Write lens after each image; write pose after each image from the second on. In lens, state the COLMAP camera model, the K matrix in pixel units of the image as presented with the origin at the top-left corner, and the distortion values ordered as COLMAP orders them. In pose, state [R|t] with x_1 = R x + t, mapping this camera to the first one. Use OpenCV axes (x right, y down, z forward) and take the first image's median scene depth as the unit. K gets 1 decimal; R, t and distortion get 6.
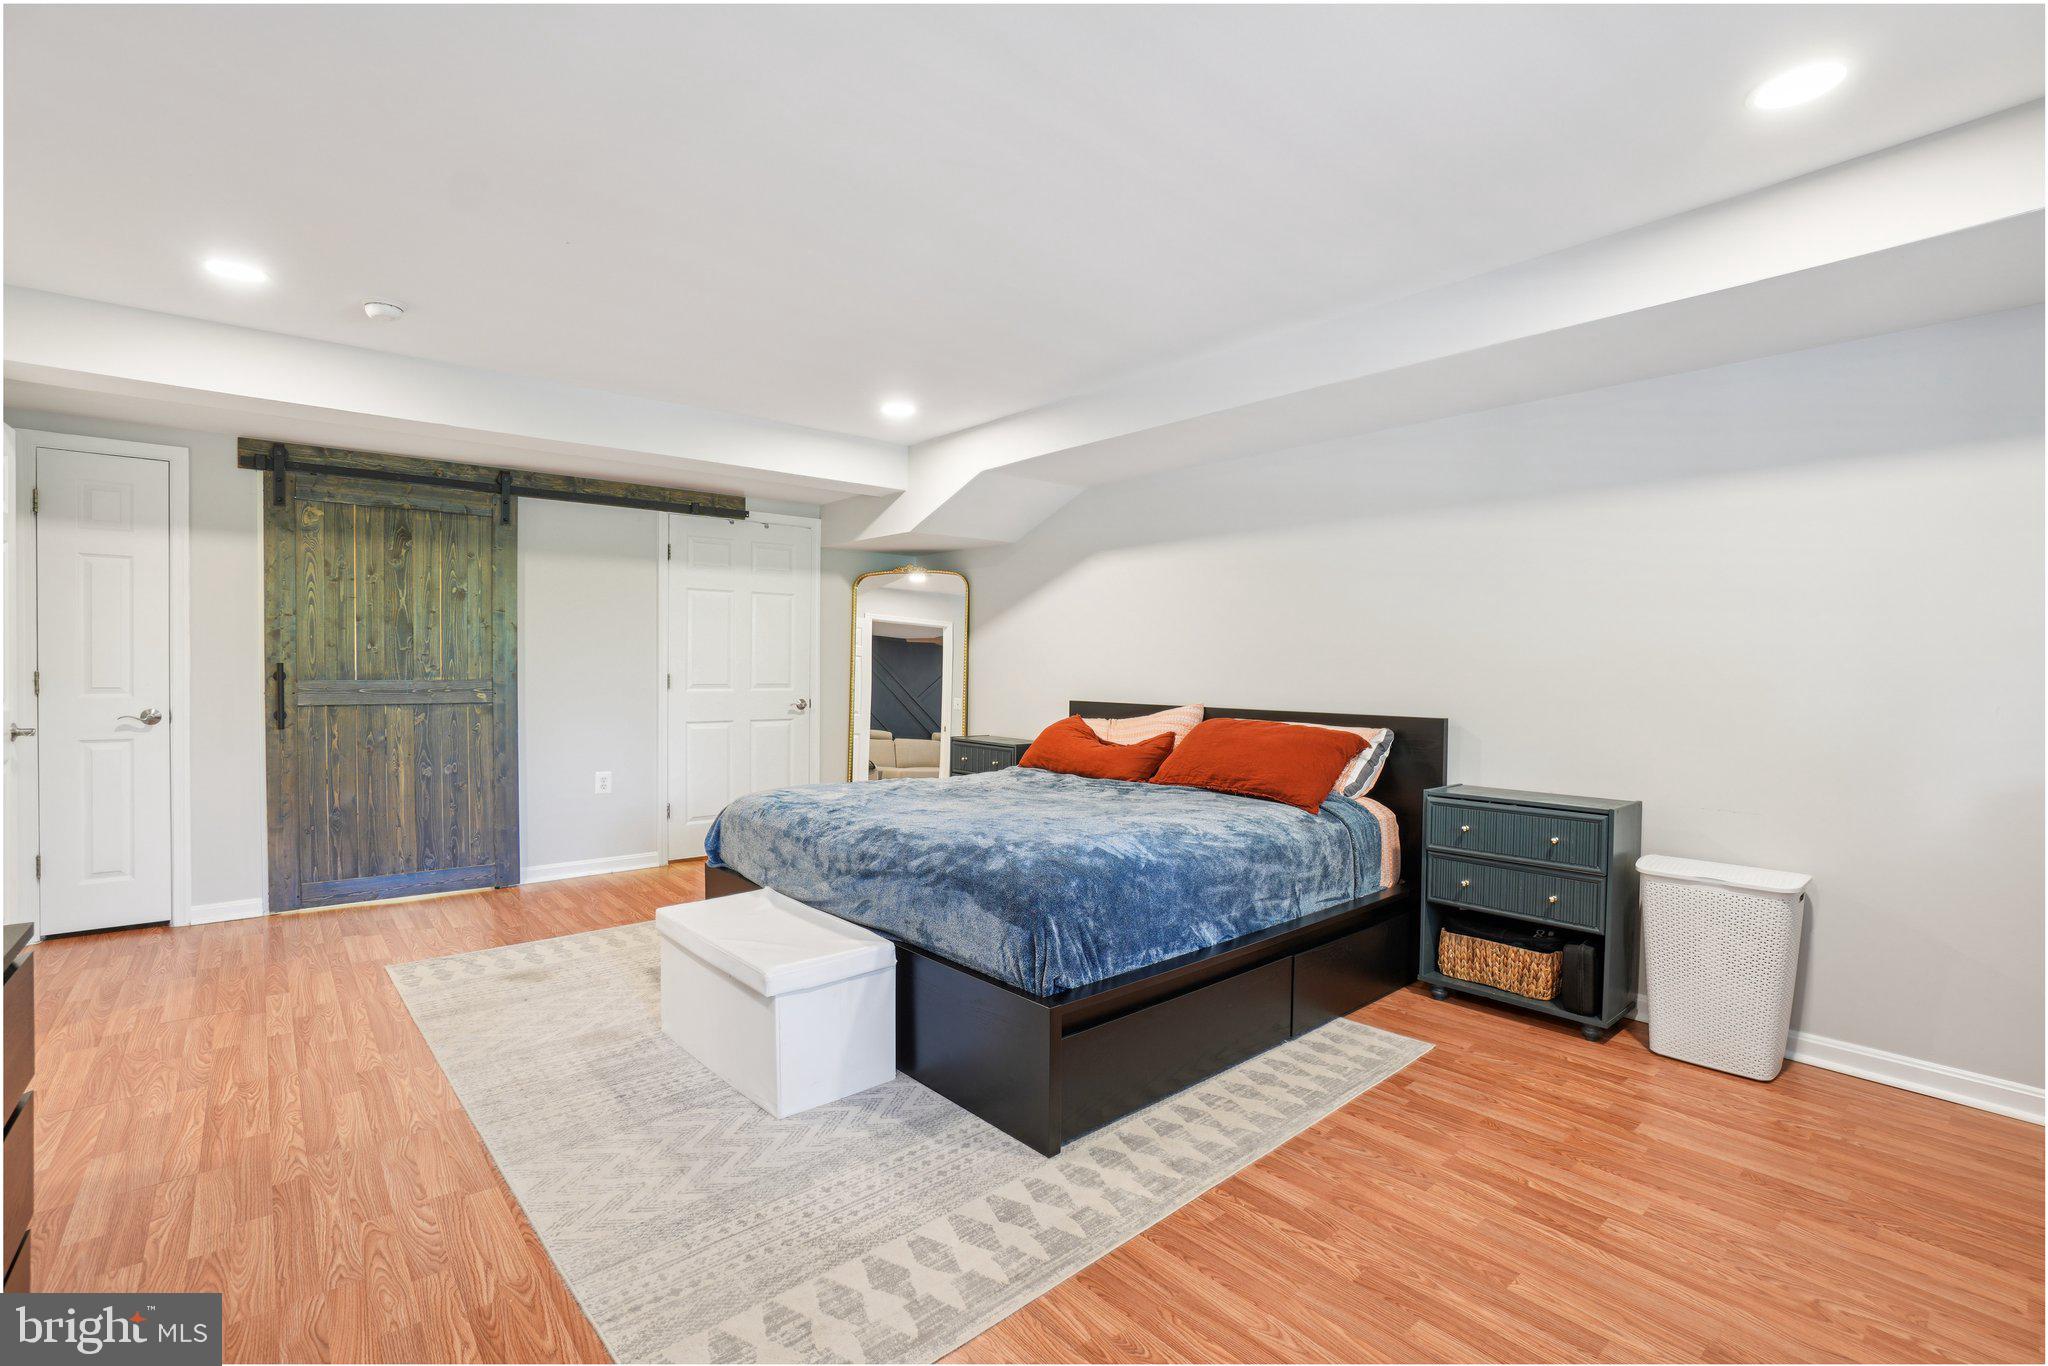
lens RADIAL K [[887.0, 0, 1020.7], [0, 887.0, 678.7], [0, 0, 1]] dist [-0.036468, -0.000105]
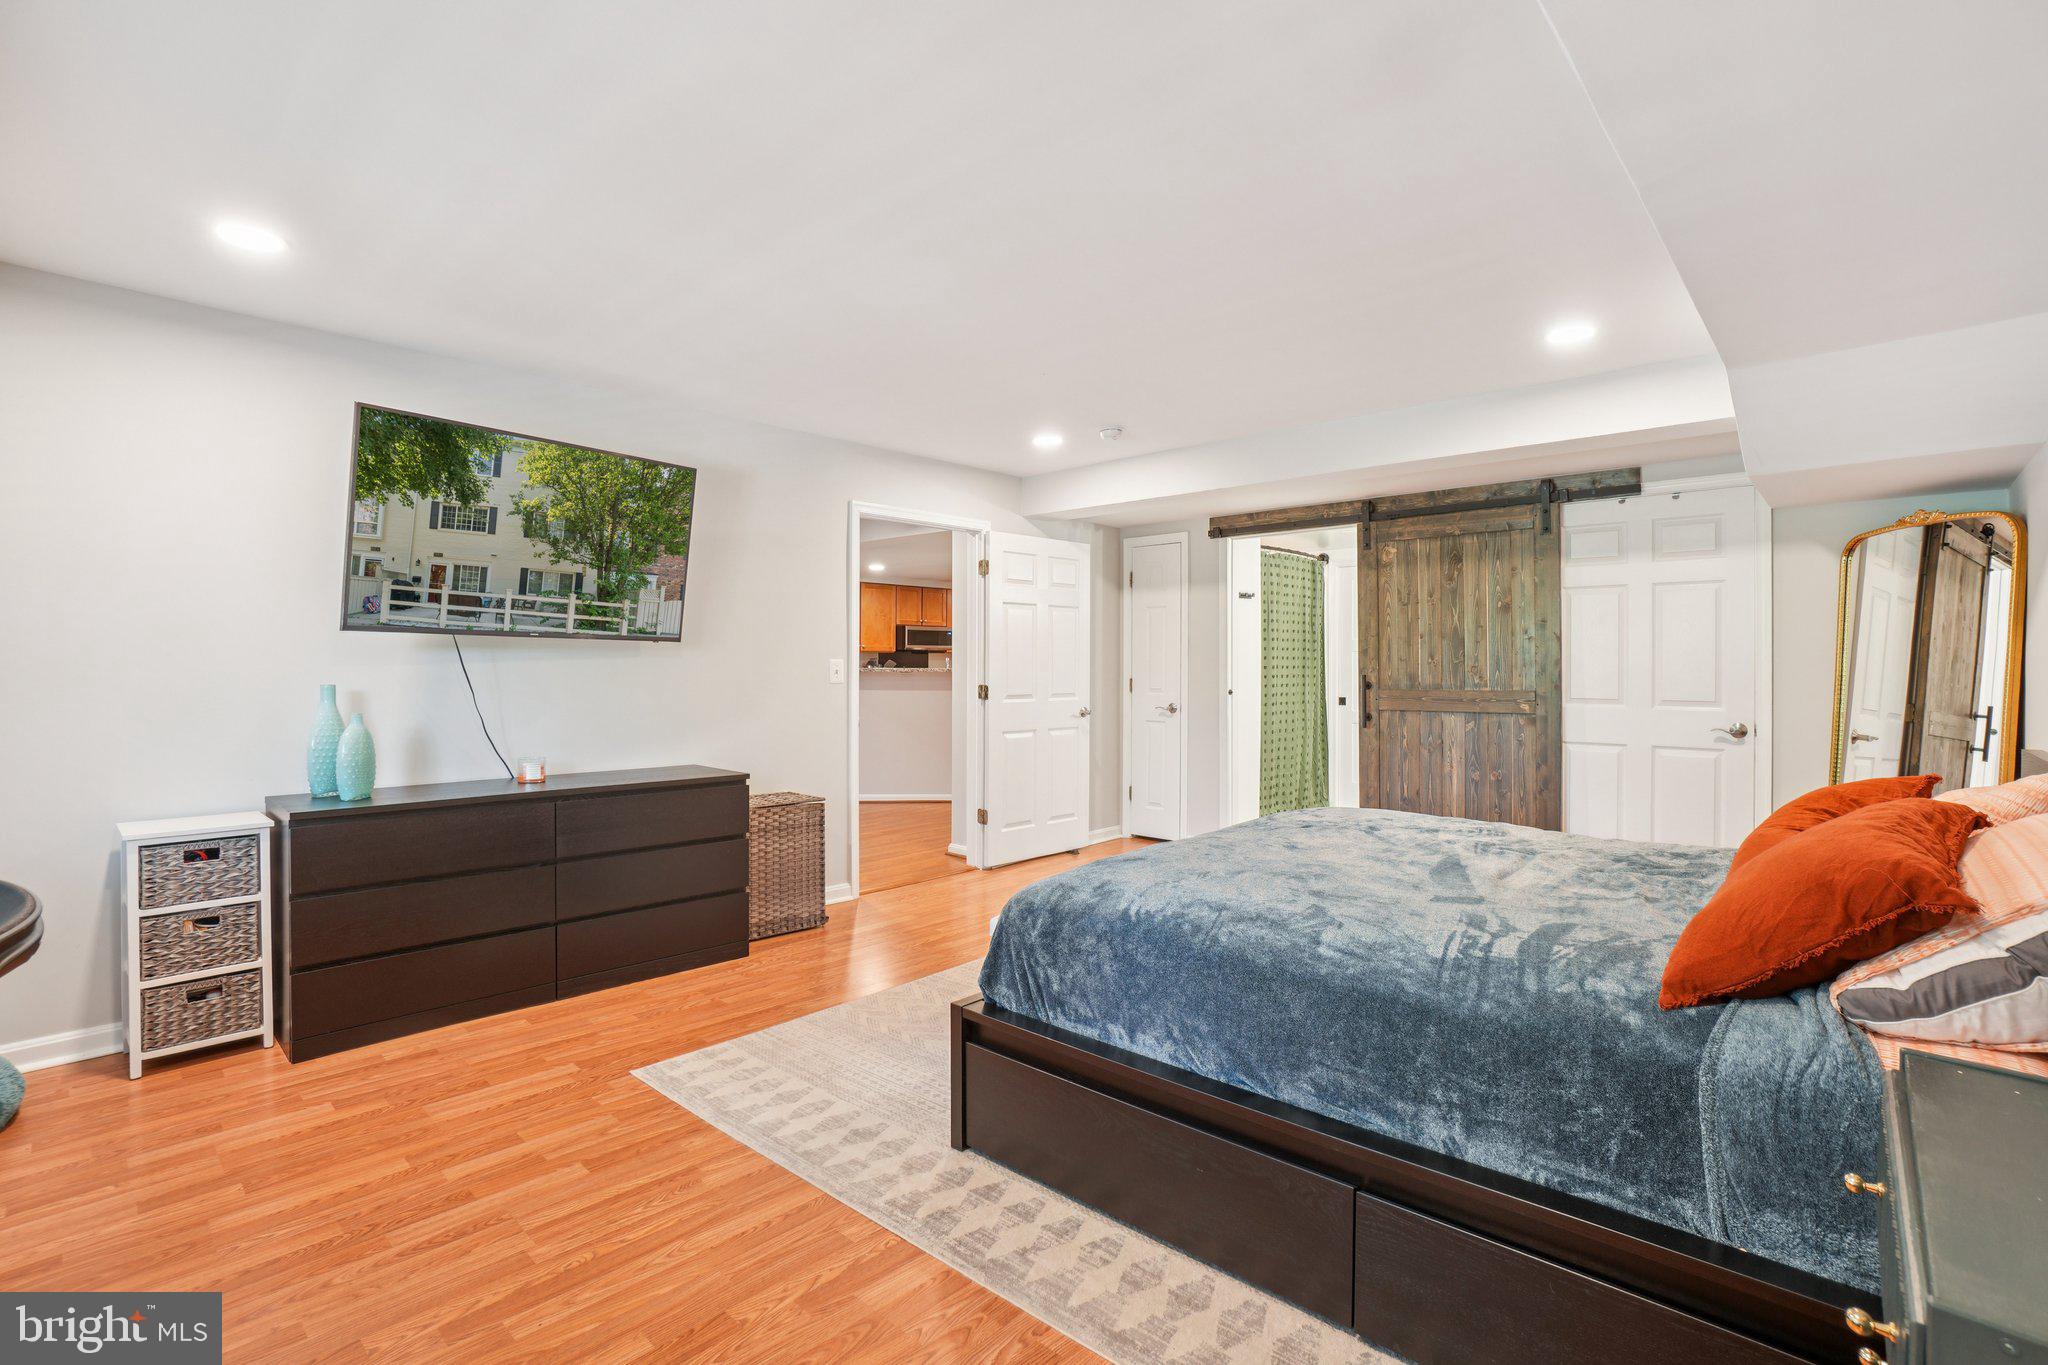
lens RADIAL K [[931.2, 0, 1029.6], [0, 931.2, 625.4], [0, 0, 1]] dist [-0.045486, 0.019258]
pose [[0.145781, -0.053727, -0.987857, 0.387039], [-0.015608, 0.998275, -0.056597, -0.005330], [0.989194, 0.023669, 0.144691, 0.305361]]
